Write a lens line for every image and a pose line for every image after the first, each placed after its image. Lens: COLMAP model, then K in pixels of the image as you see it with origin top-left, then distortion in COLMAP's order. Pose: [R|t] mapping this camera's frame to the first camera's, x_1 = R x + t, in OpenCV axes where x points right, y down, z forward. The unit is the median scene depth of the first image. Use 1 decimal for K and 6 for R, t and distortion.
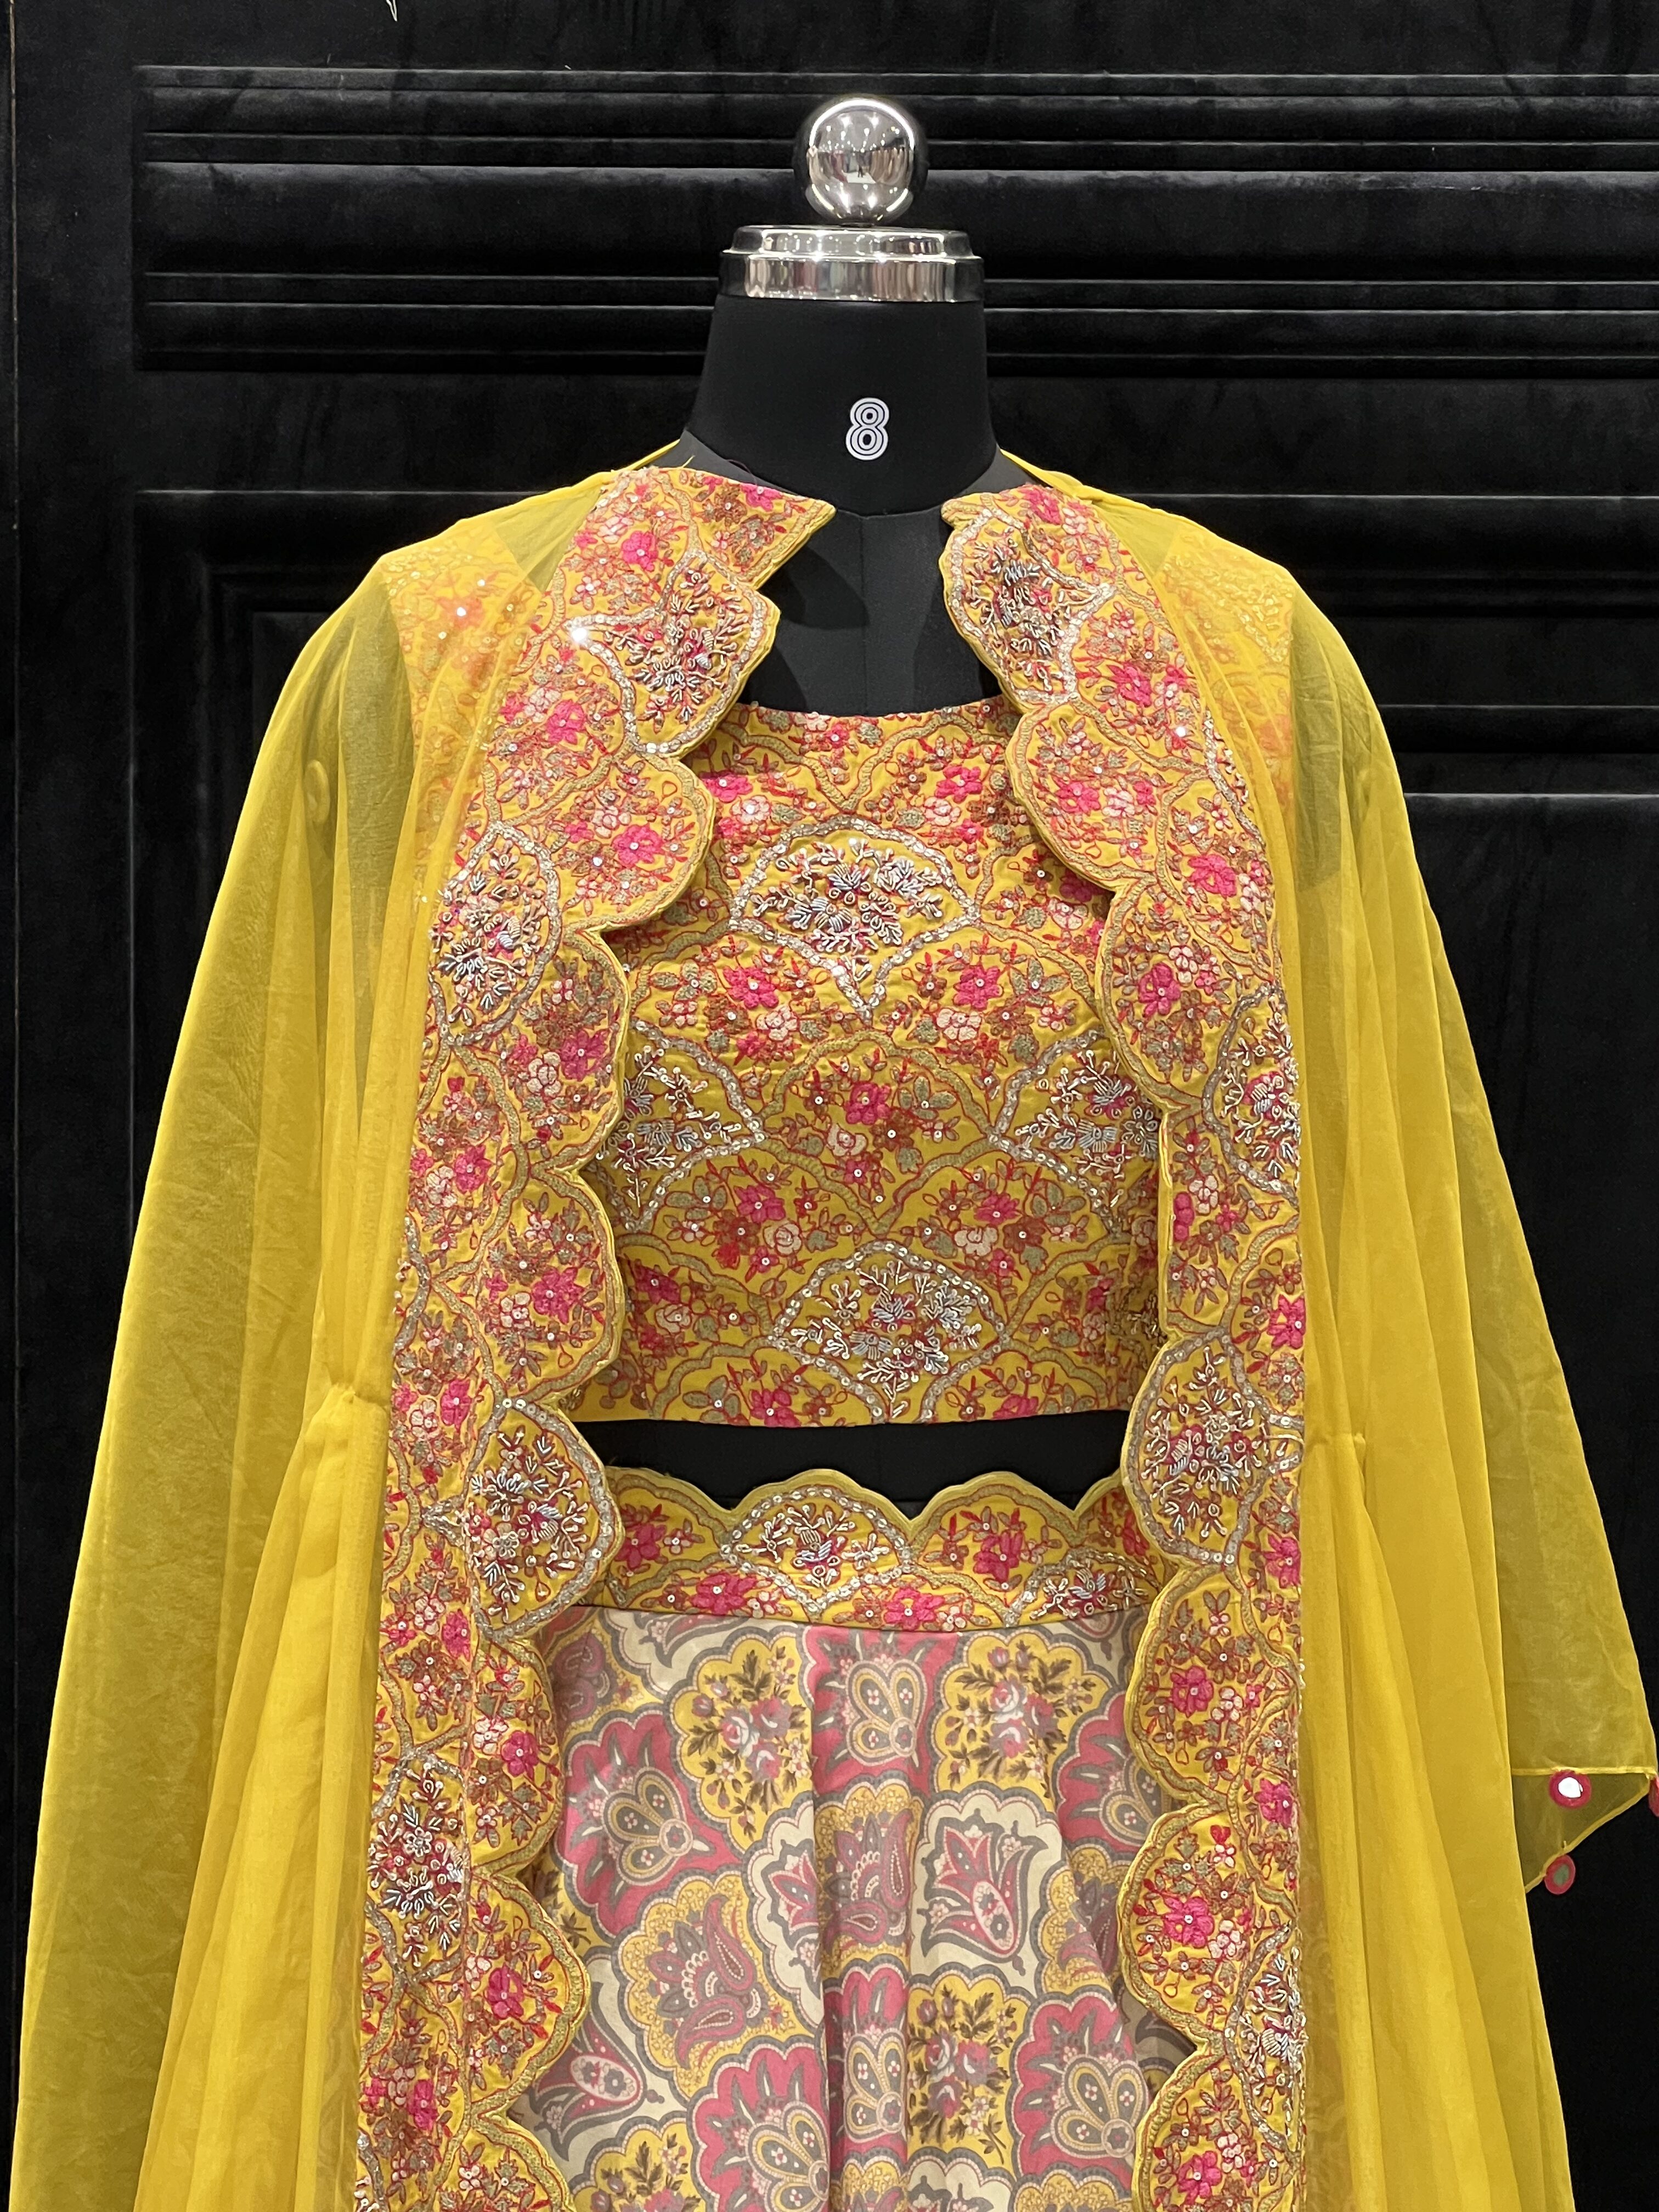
lens RADIAL K [[6140.5, 0, 829.5], [0, 6140.5, 1106.0], [0, 0, 1]] dist [-0.434681, 9.459514]
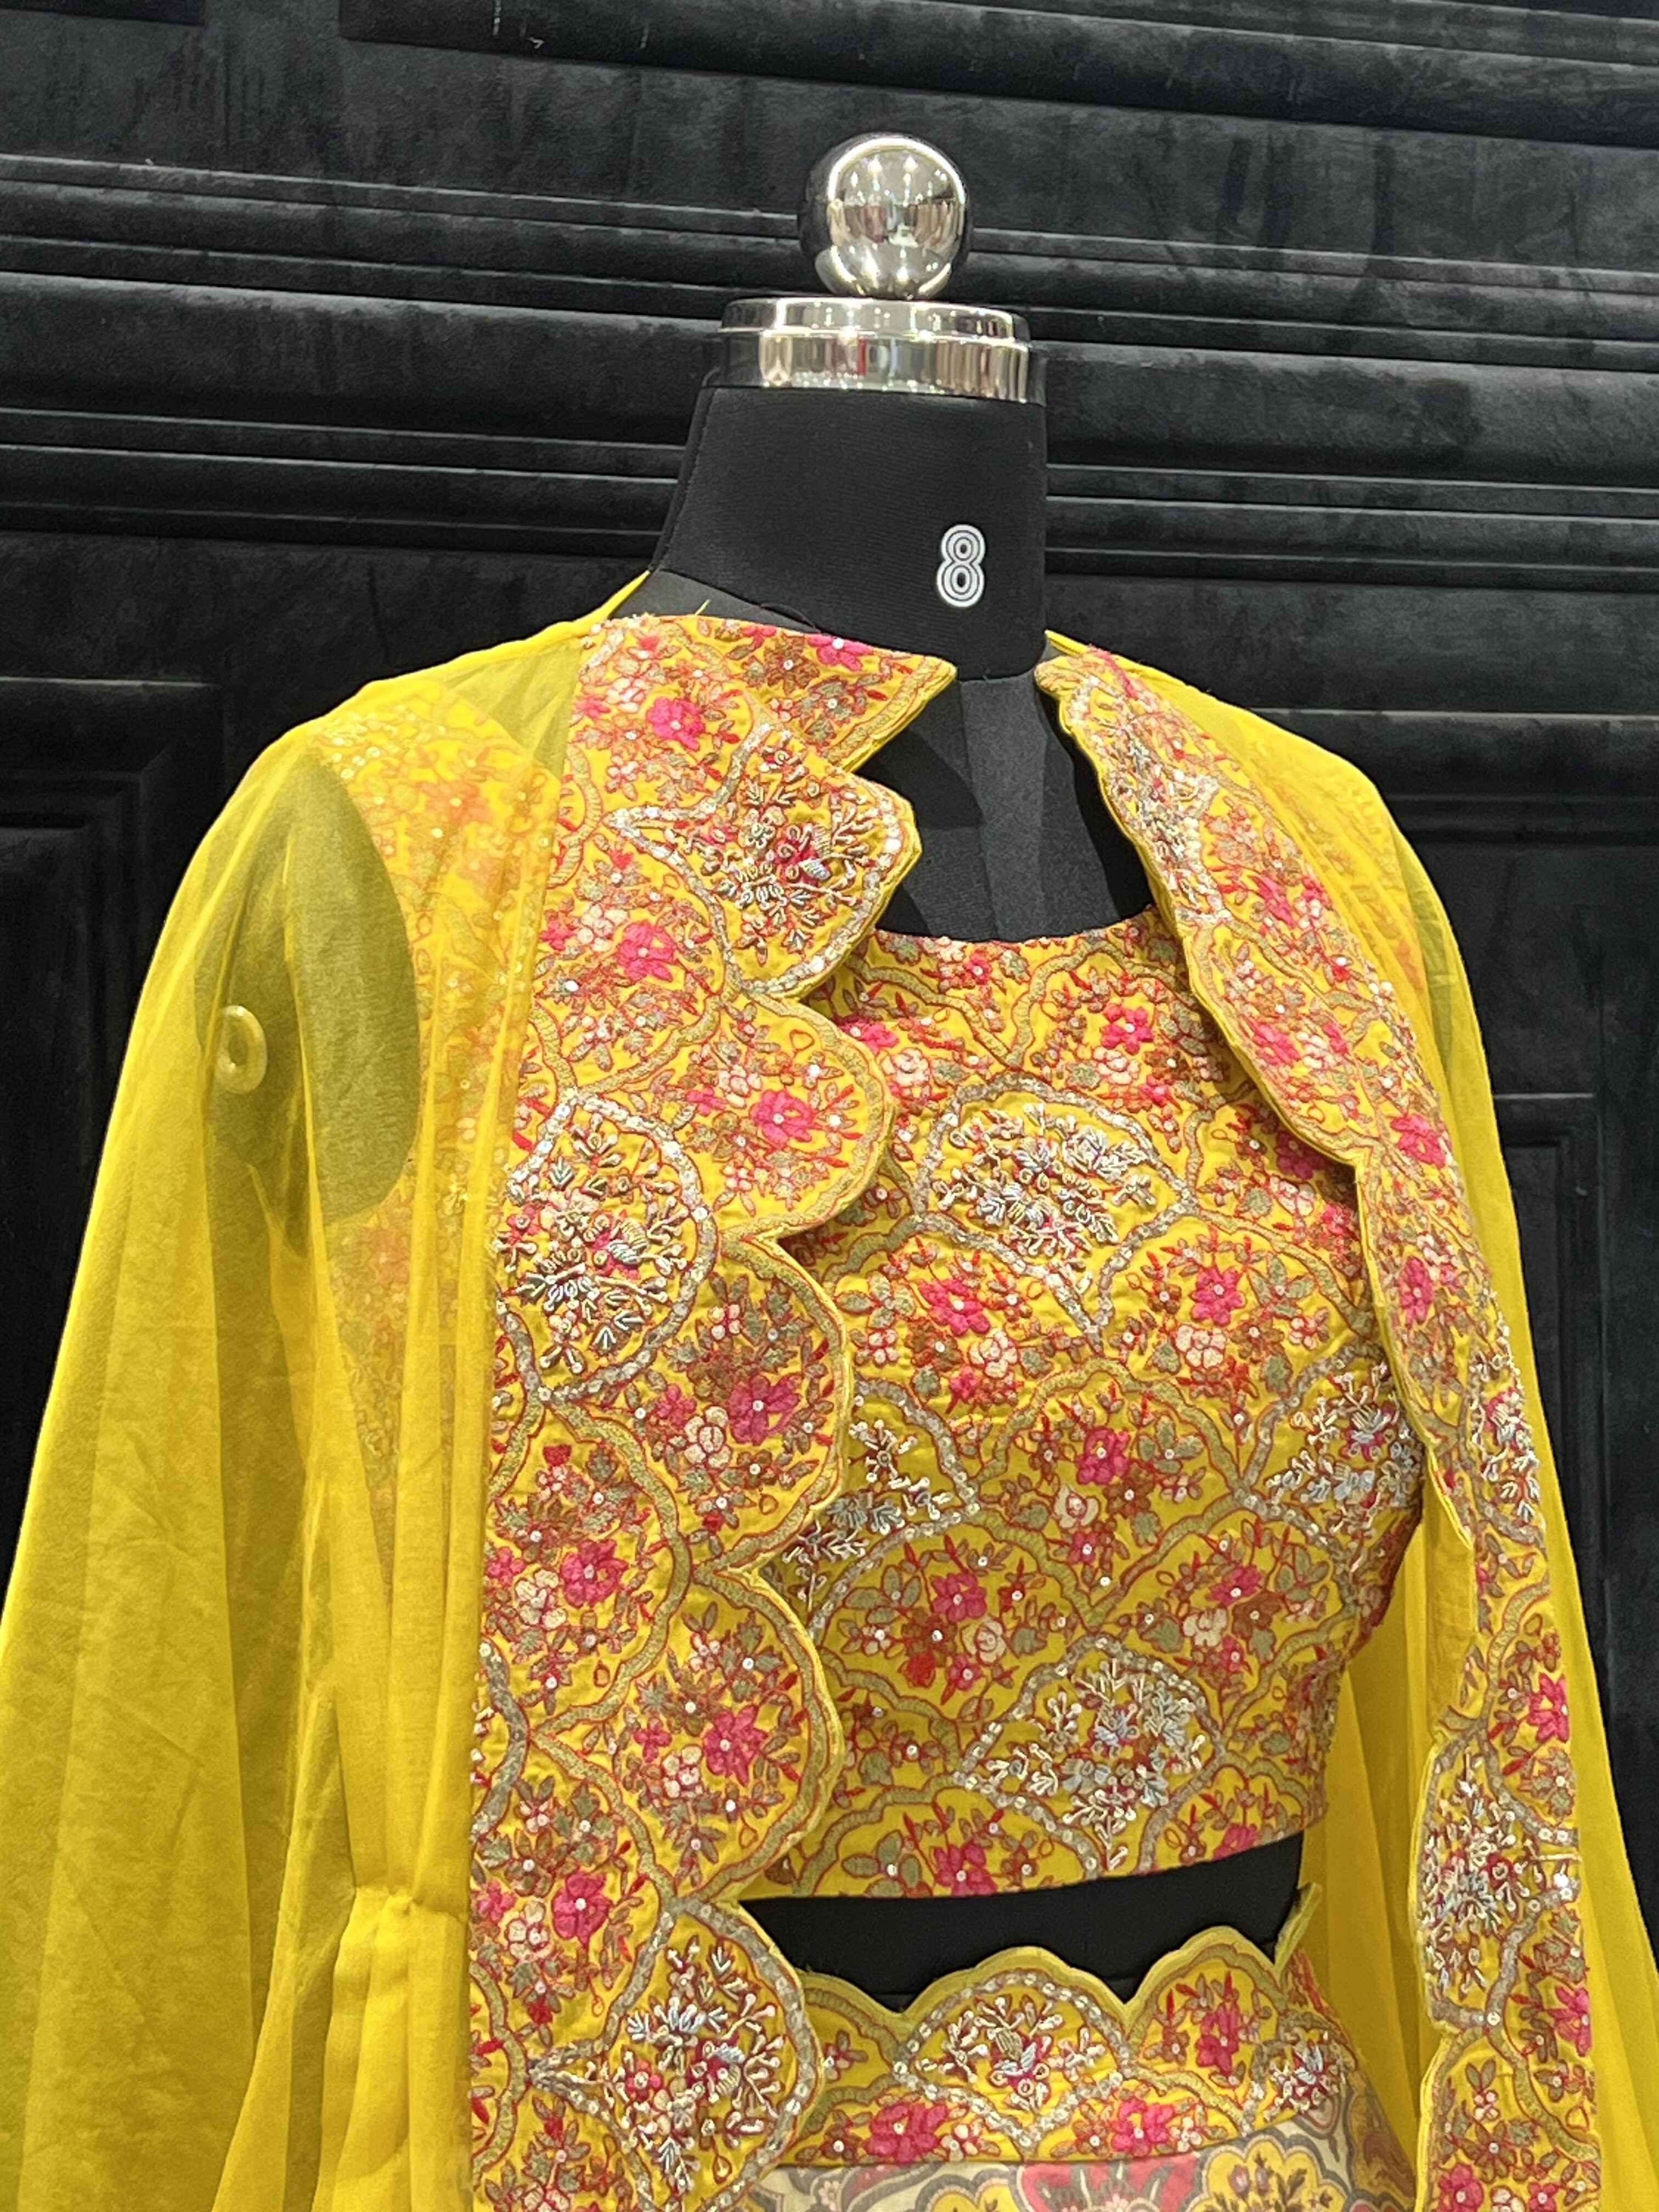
lens RADIAL K [[4334.0, 0, 838.9], [0, 4334.0, 1168.0], [0, 0, 1]] dist [0.271374, -1.042162]
pose [[0.928298, -0.023067, 0.371122, -0.217713], [0.030980, 0.999402, -0.015374, -0.028227], [-0.370545, 0.025769, 0.928457, 0.513670]]
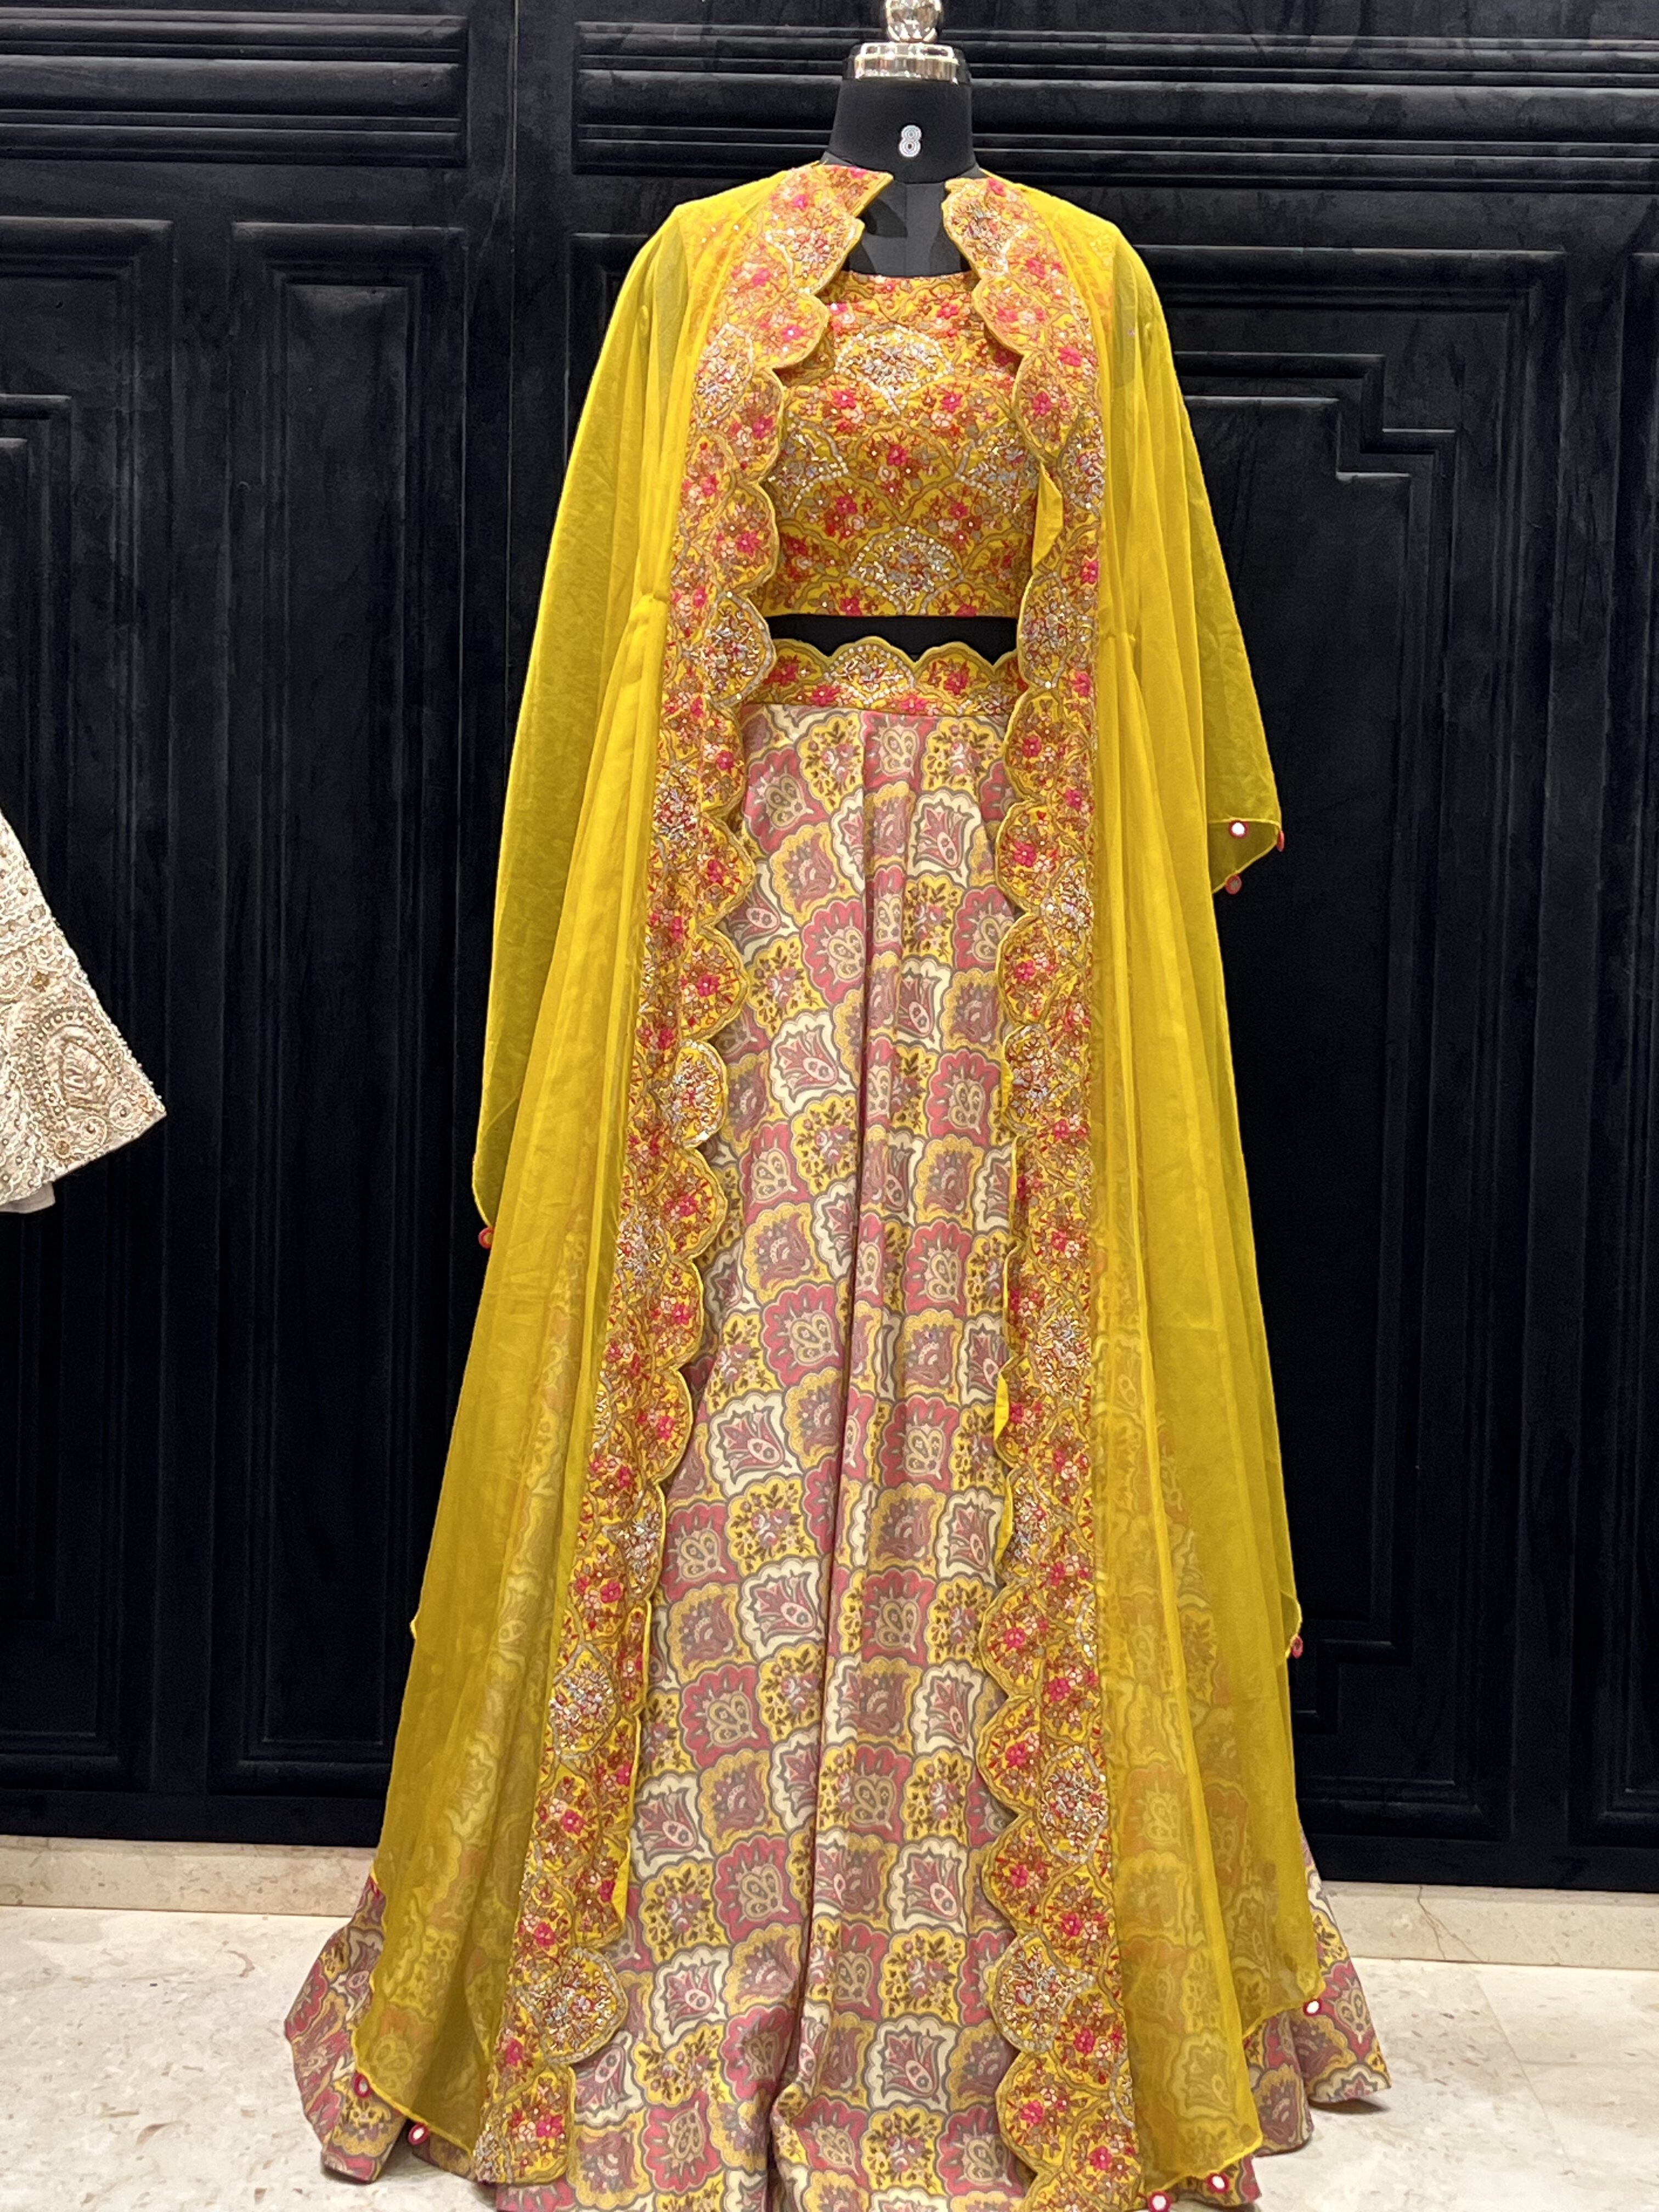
lens RADIAL K [[3326.0, 0, 829.5], [0, 3326.0, 1106.0], [0, 0, 1]] dist [0.198084, -0.736045]
pose [[0.998107, 0.026462, -0.055518, 0.052292], [-0.024490, 0.999055, 0.035904, 0.180481], [0.056416, -0.034477, 0.997812, -0.155961]]
